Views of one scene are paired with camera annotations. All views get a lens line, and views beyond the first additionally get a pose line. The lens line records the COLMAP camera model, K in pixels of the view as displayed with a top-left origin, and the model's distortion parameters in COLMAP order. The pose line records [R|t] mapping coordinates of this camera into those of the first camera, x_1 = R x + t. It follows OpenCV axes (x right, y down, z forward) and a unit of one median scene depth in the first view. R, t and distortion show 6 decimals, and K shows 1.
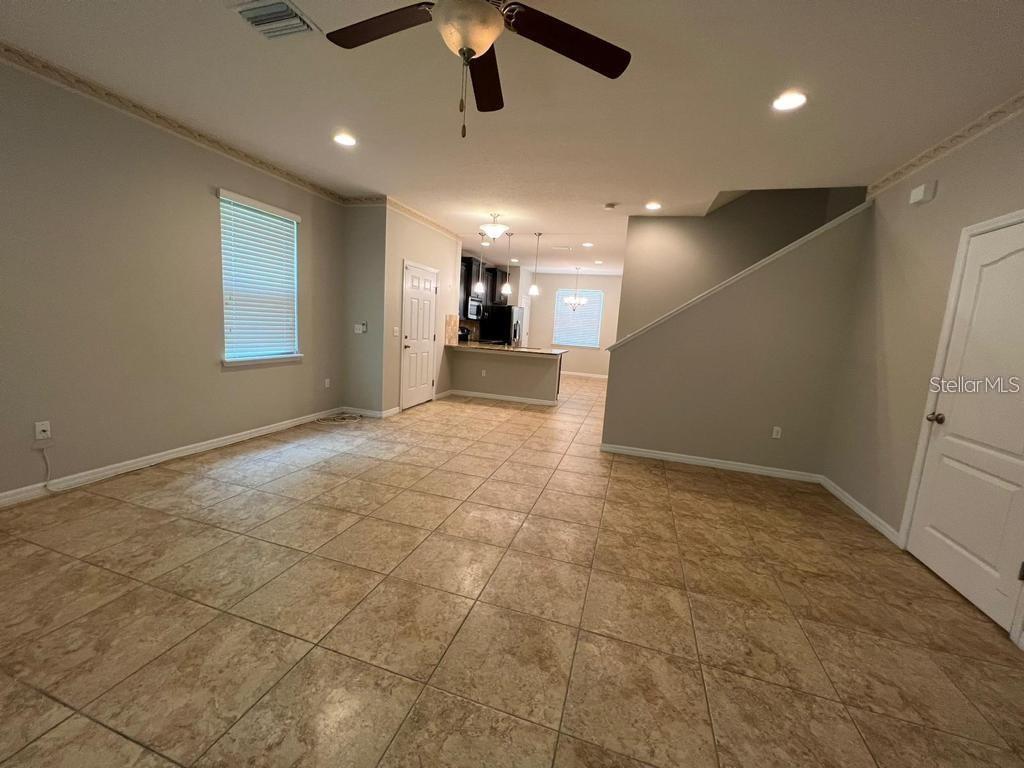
lens RADIAL K [[408.1, 0, 509.8], [0, 408.1, 378.3], [0, 0, 1]] dist [-0.000601, 0.000925]
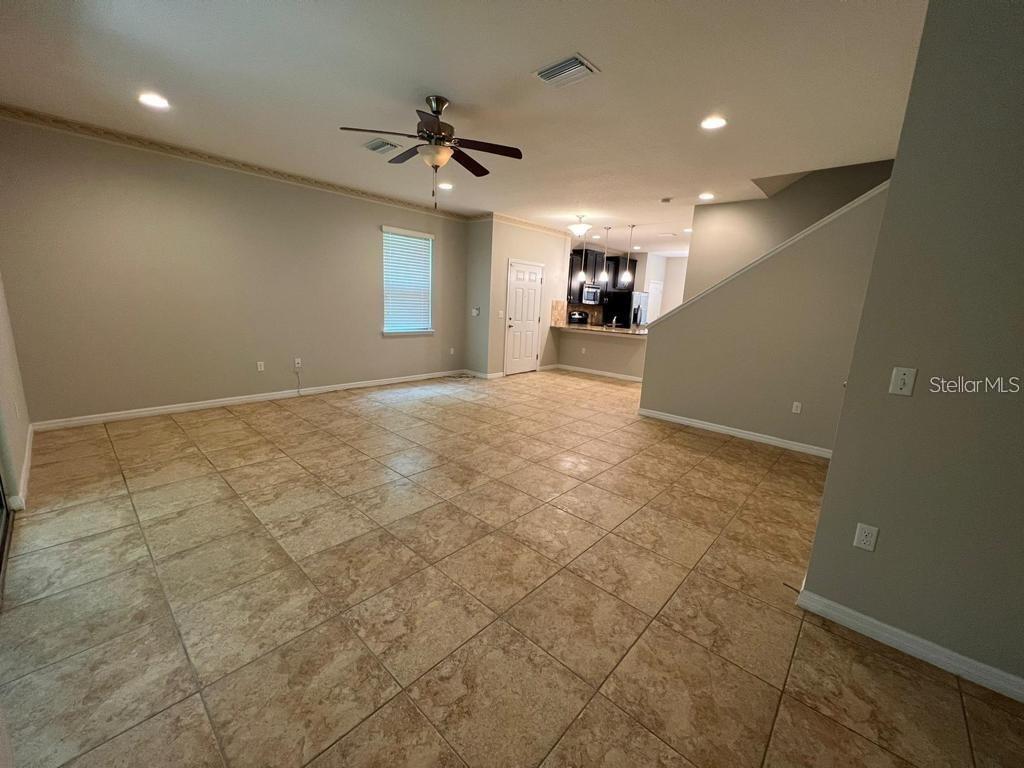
lens RADIAL K [[408.1, 0, 515.4], [0, 408.1, 382.3], [0, 0, 1]] dist [-0.000601, 0.000925]
pose [[0.909968, 0.062045, -0.410010, 0.416790], [-0.044996, 0.997679, 0.051111, 0.045687], [0.412229, -0.028061, 0.910648, -0.244674]]
